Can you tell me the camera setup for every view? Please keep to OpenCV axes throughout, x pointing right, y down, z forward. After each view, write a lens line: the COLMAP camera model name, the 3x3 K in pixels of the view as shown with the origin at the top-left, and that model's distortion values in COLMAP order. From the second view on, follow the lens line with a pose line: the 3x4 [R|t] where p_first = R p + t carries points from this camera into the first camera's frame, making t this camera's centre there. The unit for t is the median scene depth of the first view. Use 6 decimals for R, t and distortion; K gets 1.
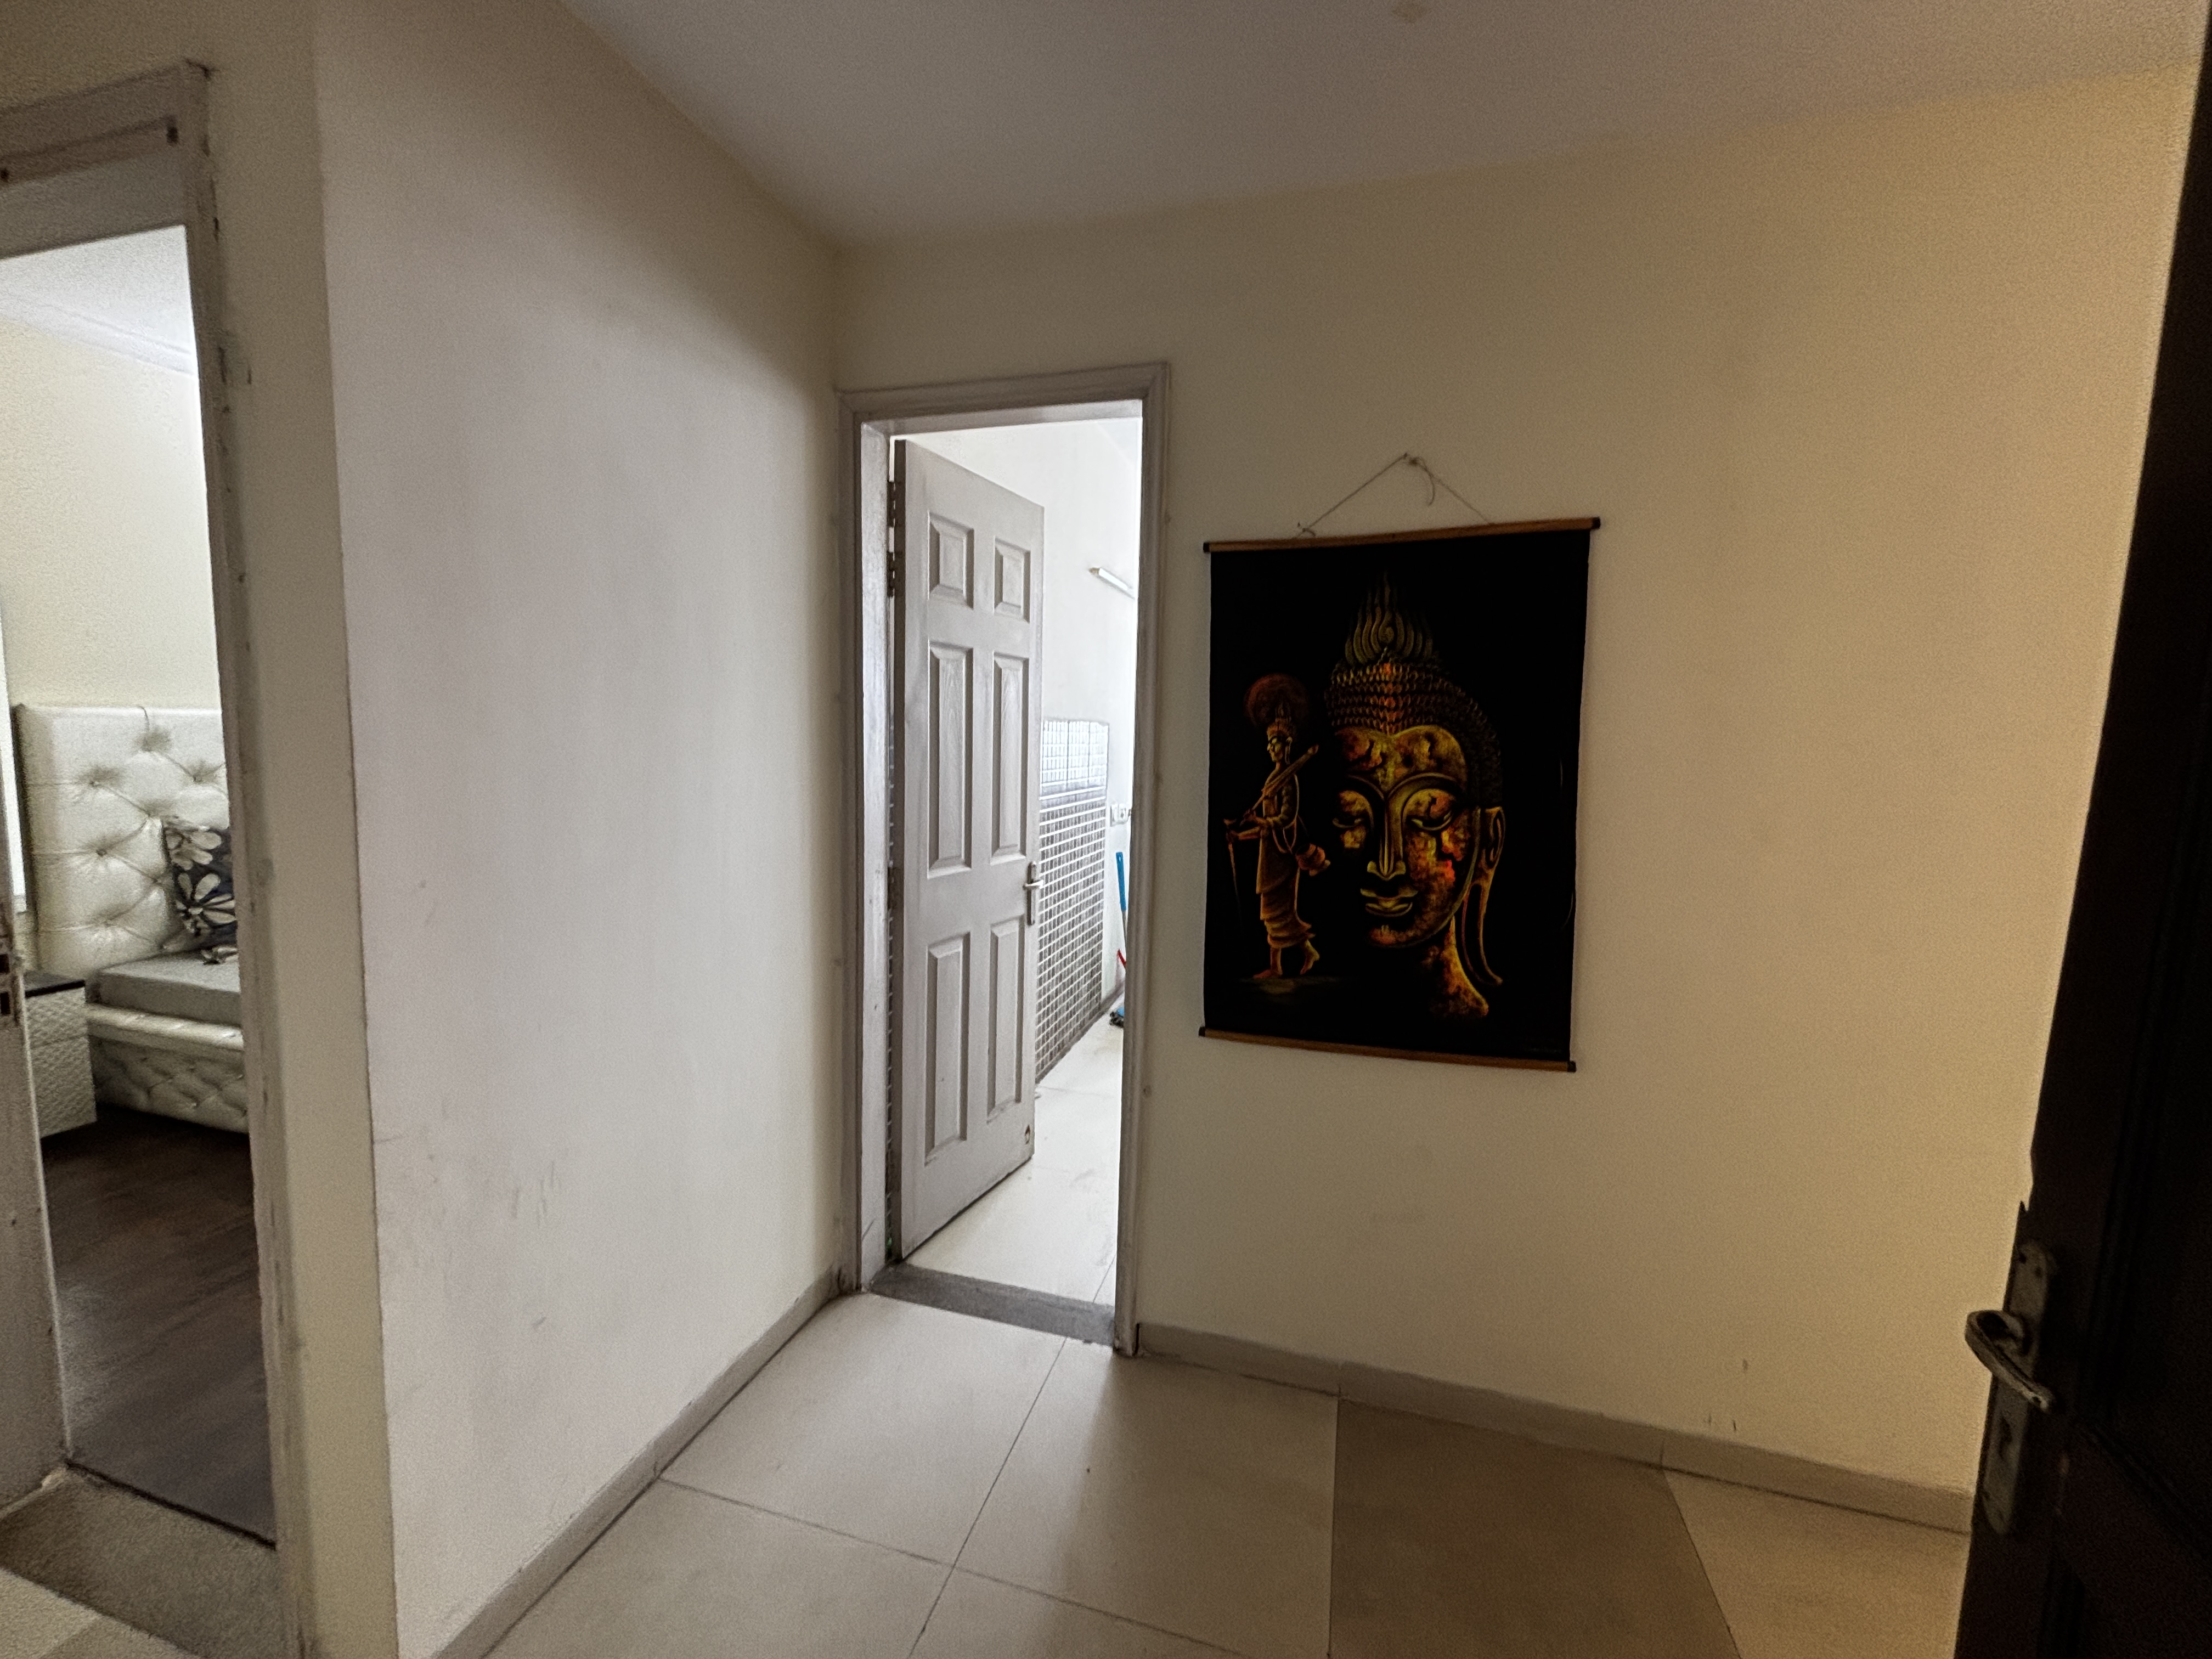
lens RADIAL K [[897.6, 0, 1105.1], [0, 897.6, 821.1], [0, 0, 1]] dist [0.003149, -0.001008]
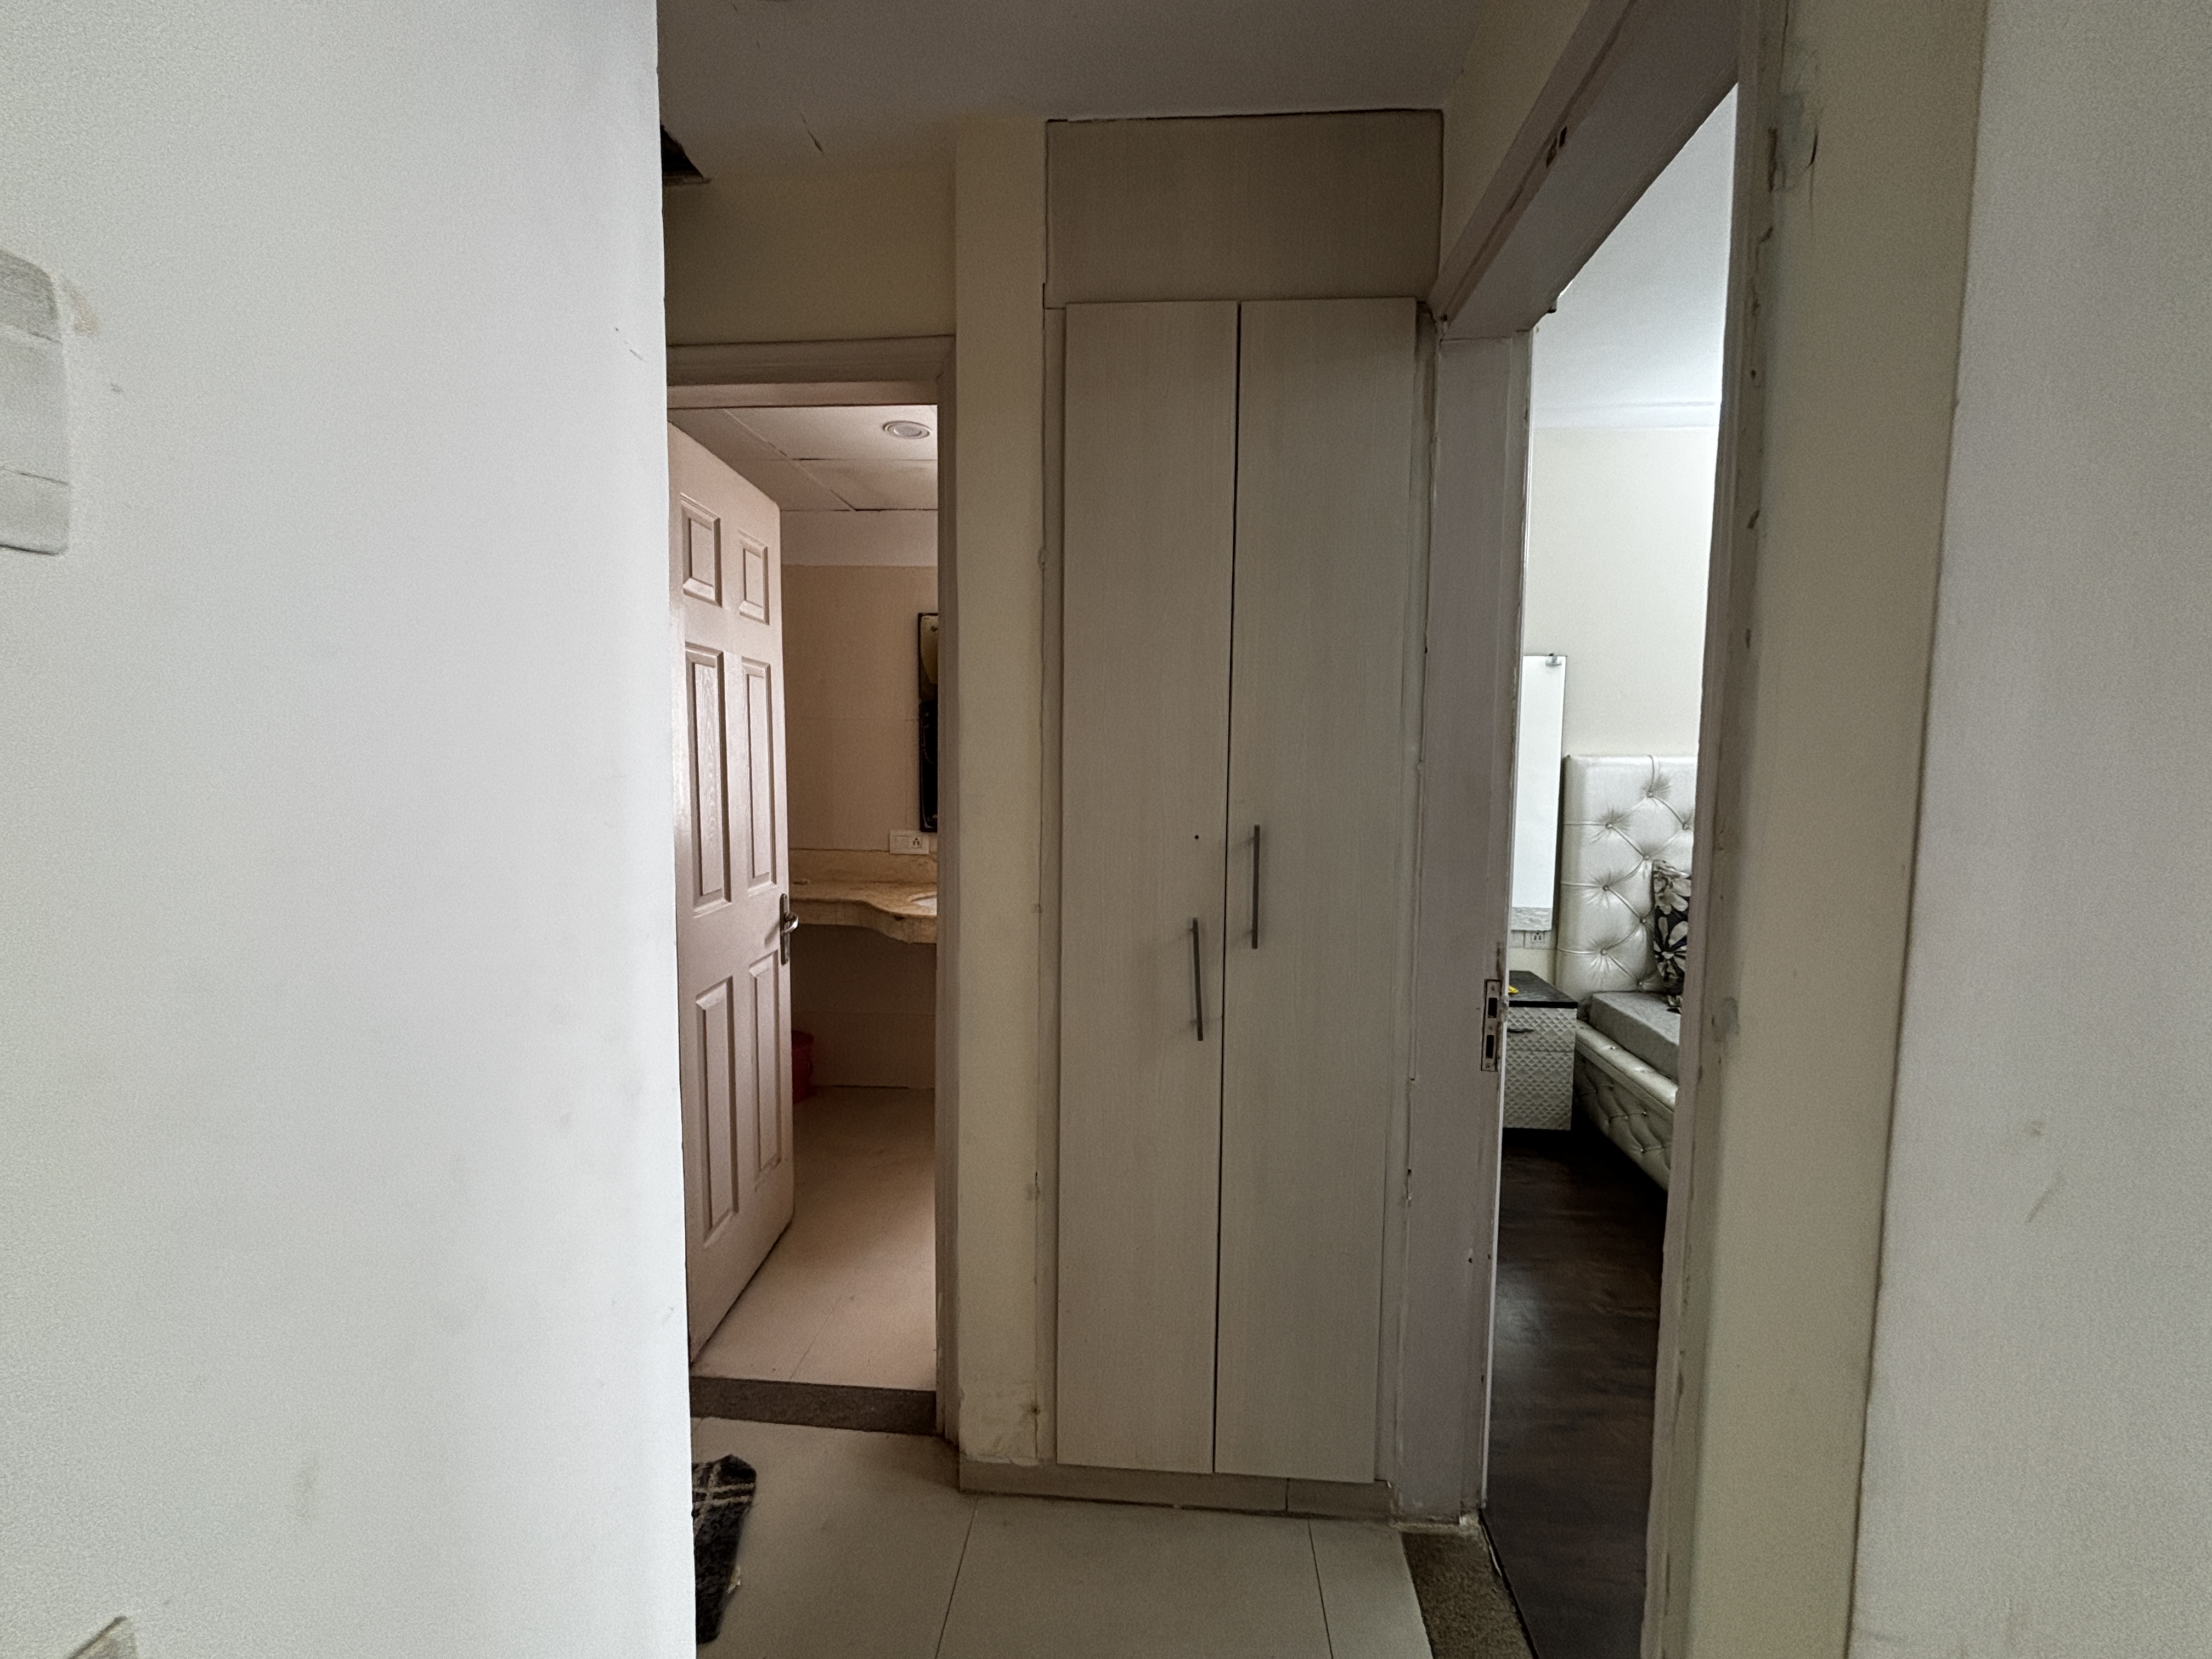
lens RADIAL K [[897.6, 0, 1127.7], [0, 897.6, 827.5], [0, 0, 1]] dist [0.003149, -0.001008]
pose [[0.215663, 0.056028, -0.974859, -0.298854], [-0.101512, 0.994230, 0.034685, -0.031659], [0.971177, 0.091479, 0.220106, 0.316333]]
